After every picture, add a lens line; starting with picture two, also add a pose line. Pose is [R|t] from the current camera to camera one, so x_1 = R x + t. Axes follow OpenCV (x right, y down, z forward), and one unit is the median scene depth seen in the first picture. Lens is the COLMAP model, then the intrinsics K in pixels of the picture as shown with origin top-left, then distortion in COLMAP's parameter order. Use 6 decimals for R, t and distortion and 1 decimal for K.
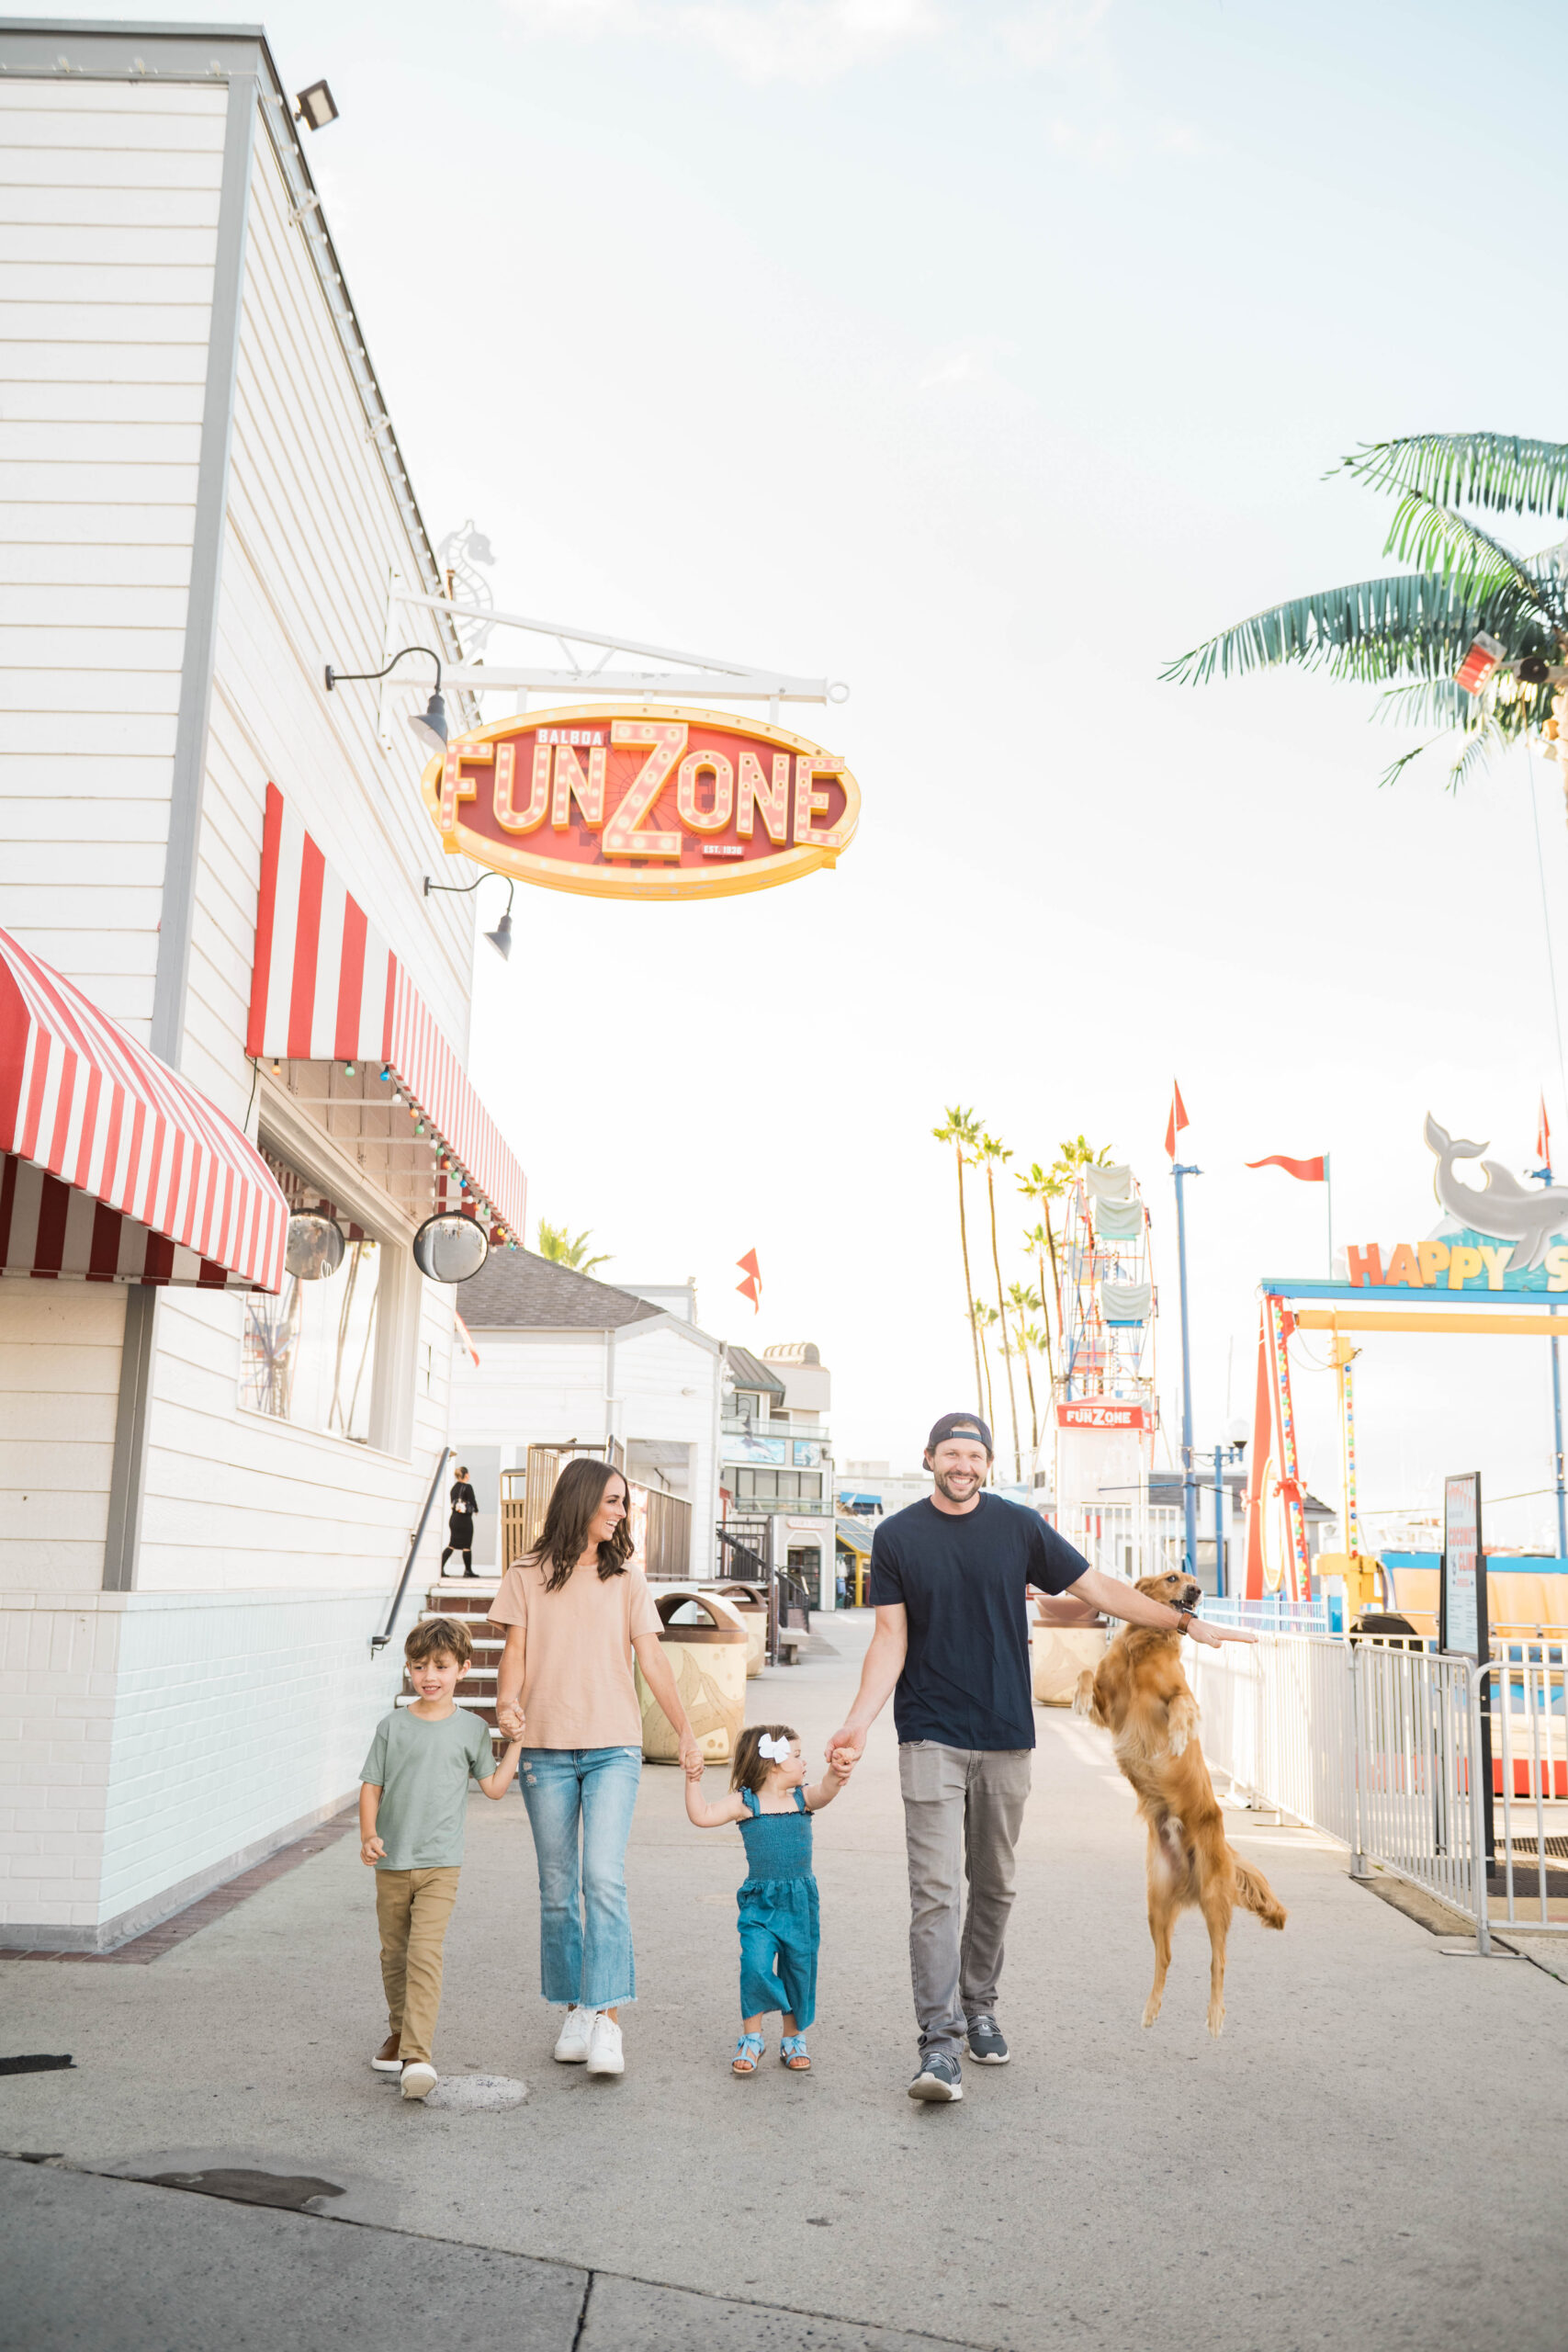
lens RADIAL K [[2105.4, 0, 790.1], [0, 2105.4, 1163.1], [0, 0, 1]] dist [0.001827, 0.010340]
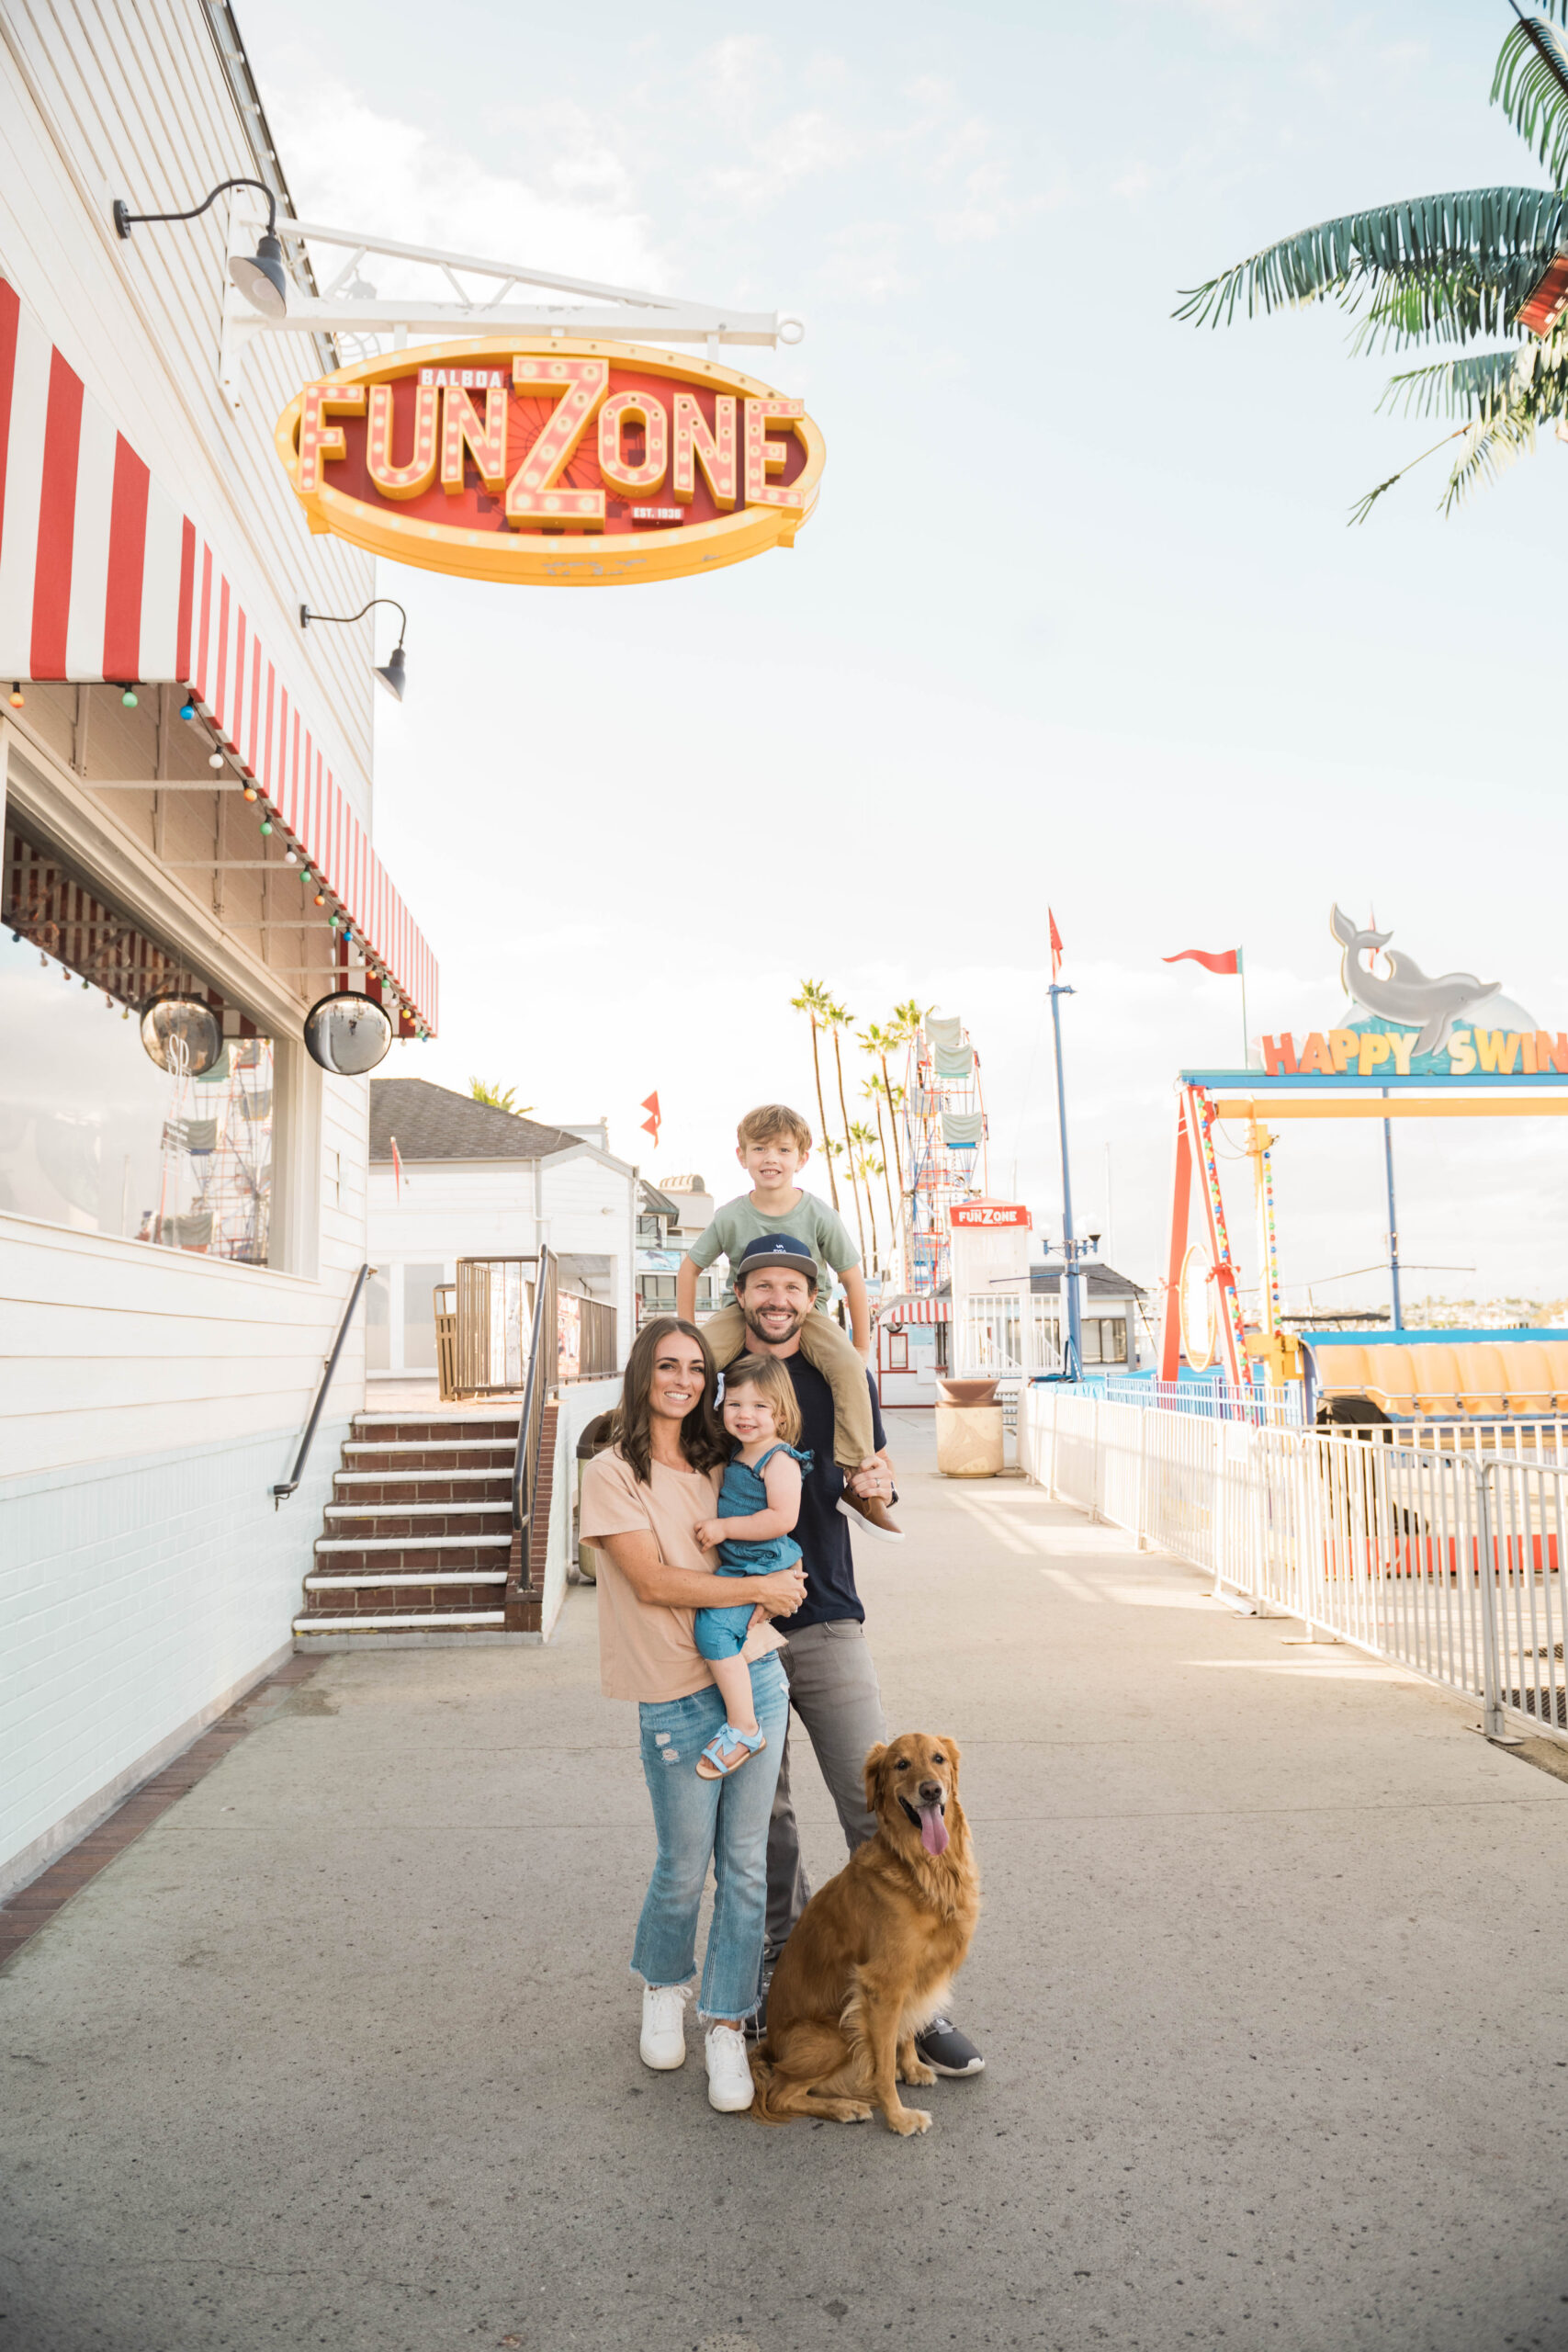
lens RADIAL K [[1630.9, 0, 798.1], [0, 1630.9, 1173.8], [0, 0, 1]] dist [-0.051871, -0.004568]
pose [[0.996644, -0.034044, 0.074444, -0.025585], [0.027695, 0.996021, 0.084711, 0.040401], [-0.077032, -0.082365, 0.993621, 0.281006]]
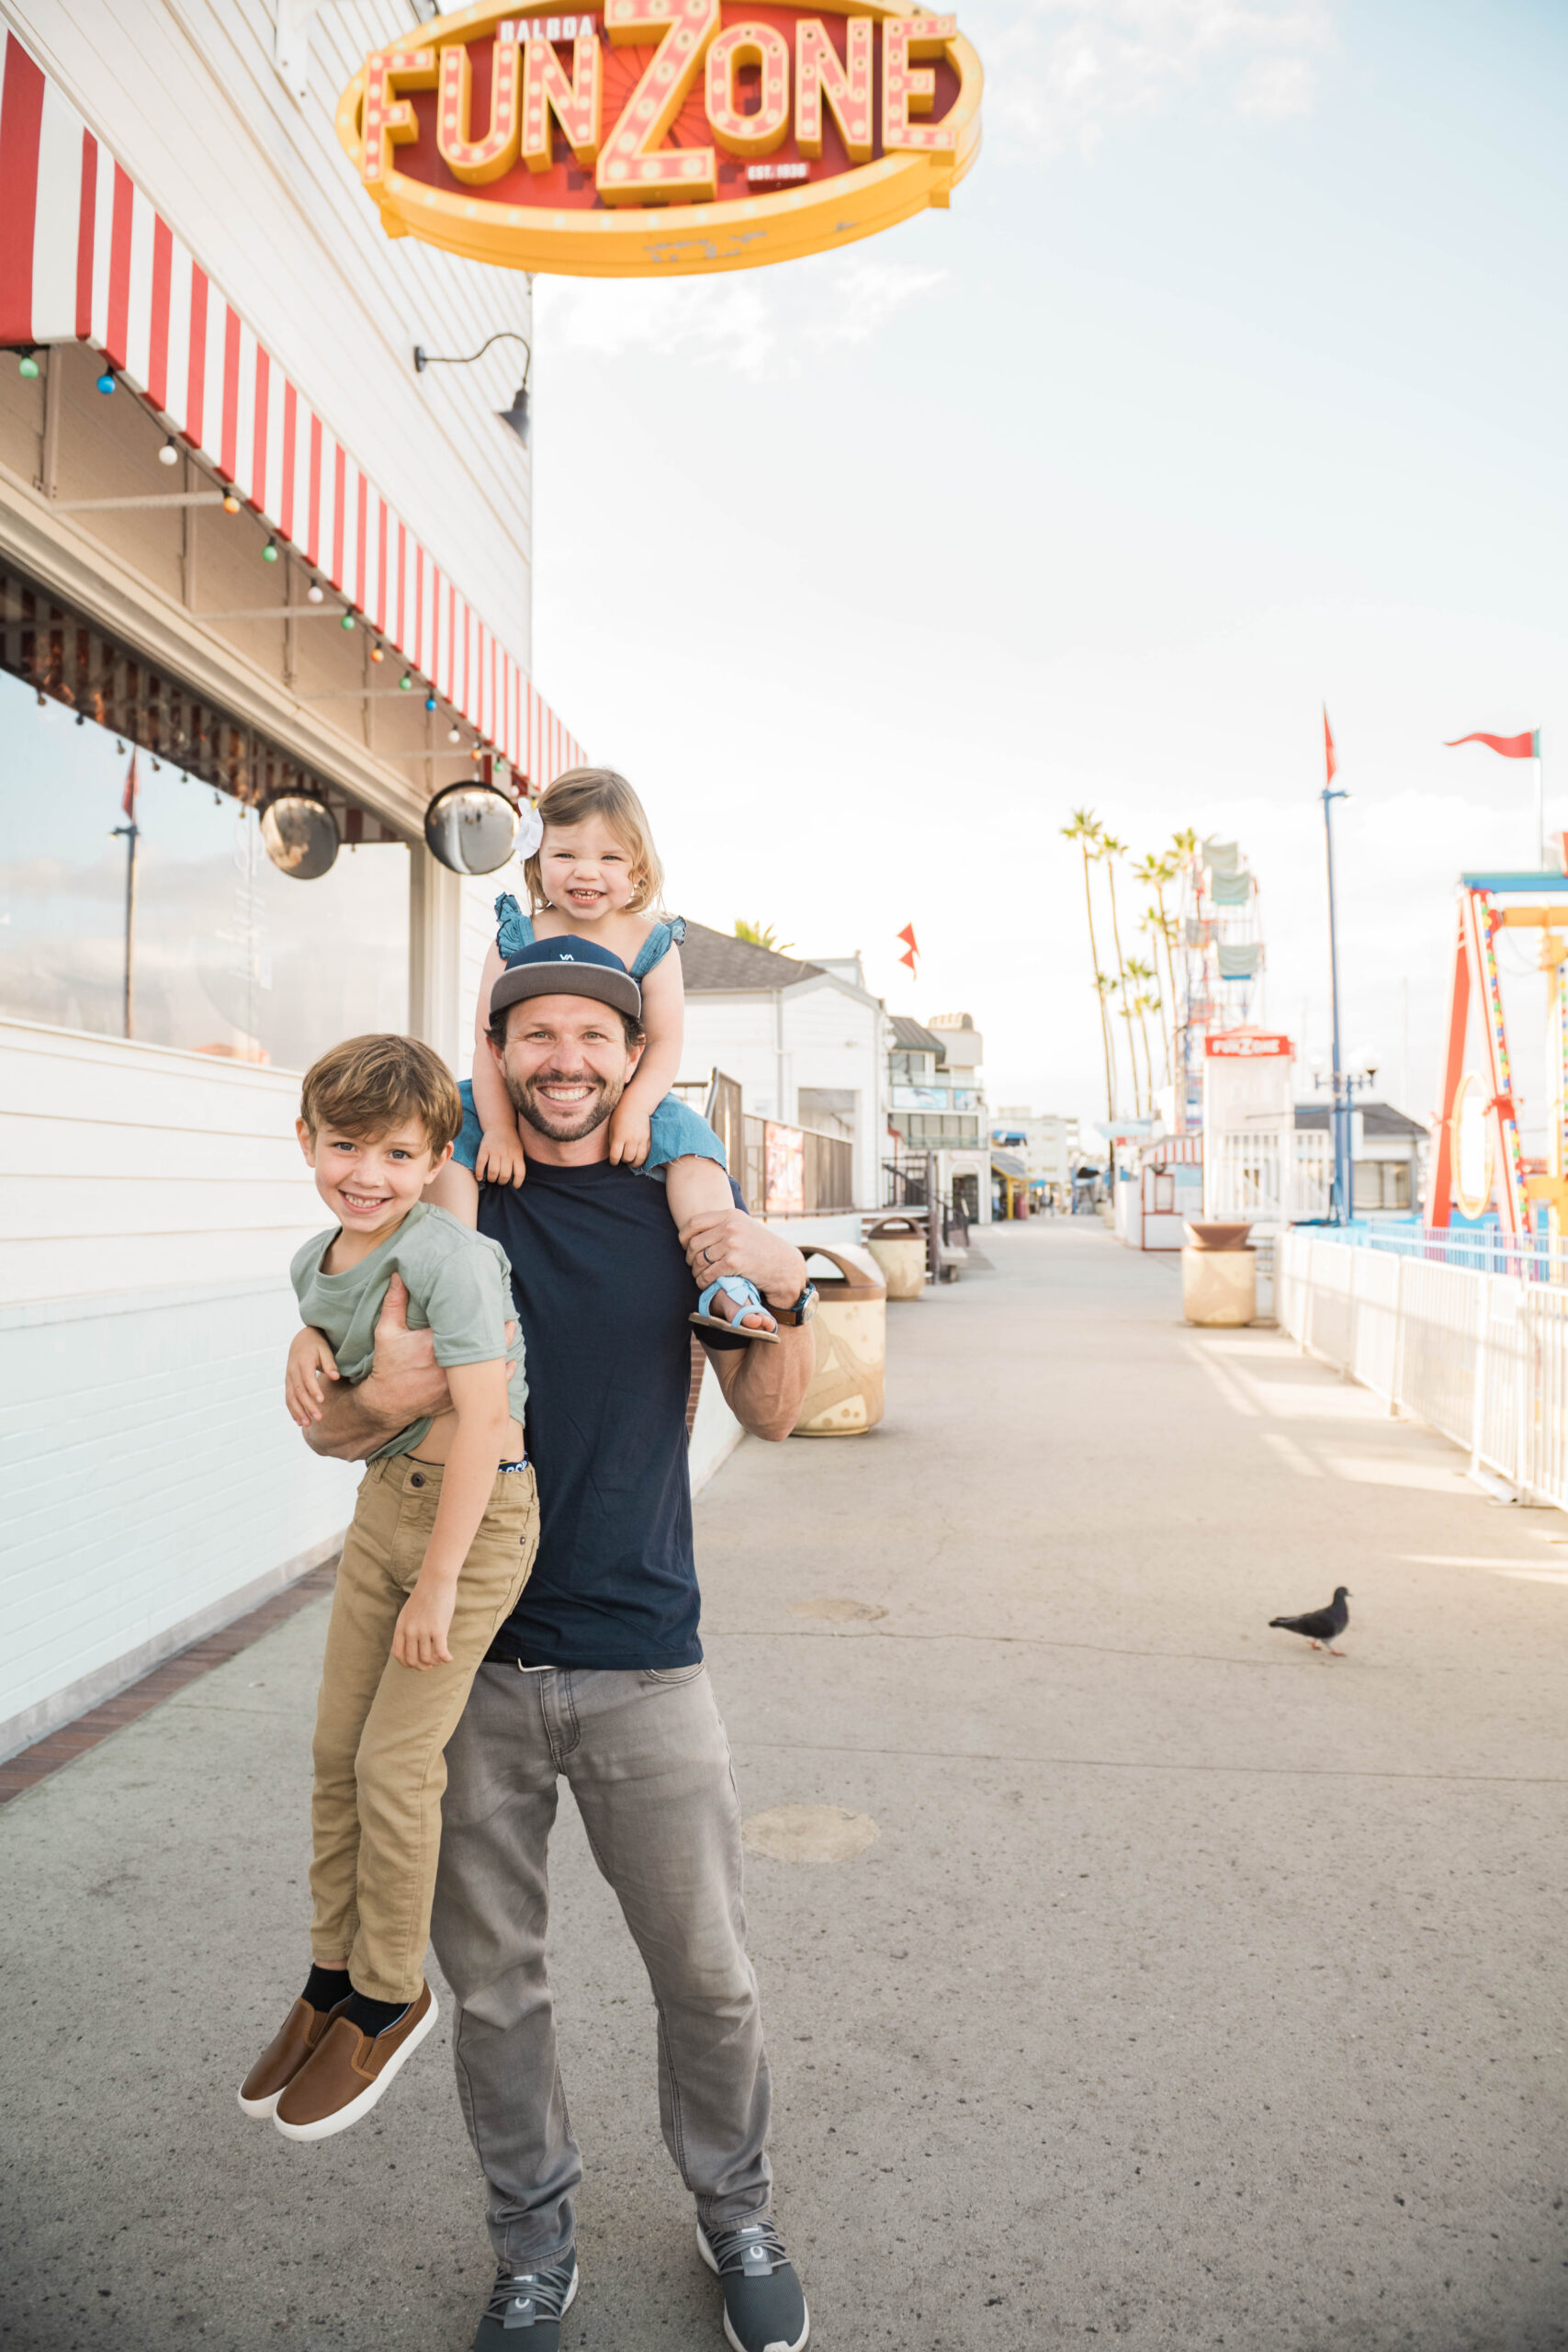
lens RADIAL K [[1630.9, 0, 776.0], [0, 1630.9, 1167.4], [0, 0, 1]] dist [-0.051871, -0.004568]
pose [[0.993571, -0.028694, -0.109513, 0.010771], [0.047336, 0.984023, 0.171636, 0.057438], [0.102838, -0.175716, 0.979055, 0.351437]]
